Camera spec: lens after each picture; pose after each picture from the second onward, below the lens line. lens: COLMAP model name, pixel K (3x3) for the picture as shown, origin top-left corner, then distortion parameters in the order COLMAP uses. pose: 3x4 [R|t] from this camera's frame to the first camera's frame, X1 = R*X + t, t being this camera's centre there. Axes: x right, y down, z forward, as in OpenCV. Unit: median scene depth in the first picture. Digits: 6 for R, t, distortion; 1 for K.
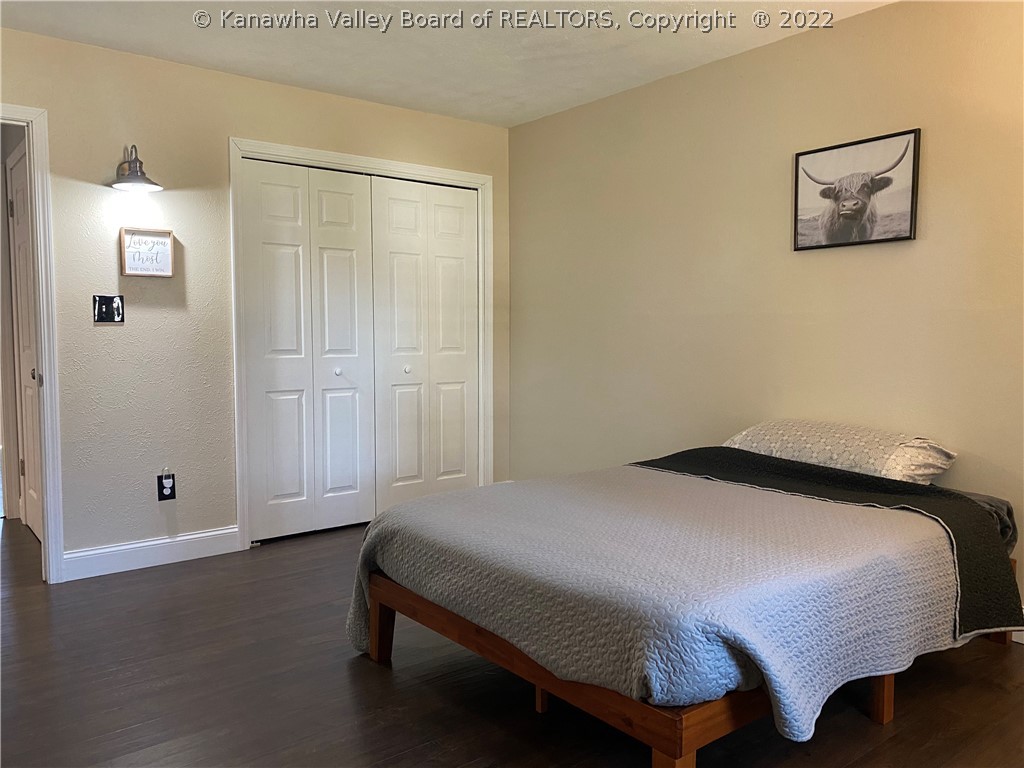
lens RADIAL K [[781.3, 0, 512.1], [0, 781.3, 380.7], [0, 0, 1]] dist [-0.000313, -0.001913]
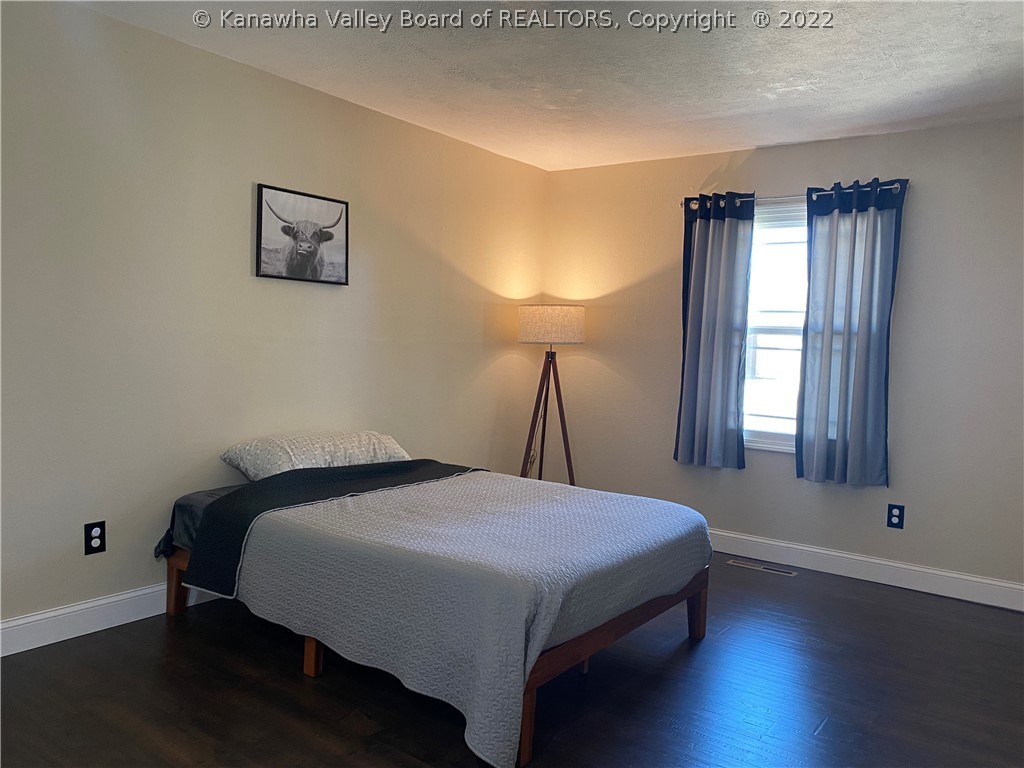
lens RADIAL K [[781.3, 0, 513.0], [0, 781.3, 386.1], [0, 0, 1]] dist [-0.000313, -0.001913]
pose [[-0.269263, -0.065288, 0.960851, -0.796919], [0.025369, 0.996872, 0.074845, -0.095815], [-0.962732, 0.044529, -0.266765, 1.024227]]
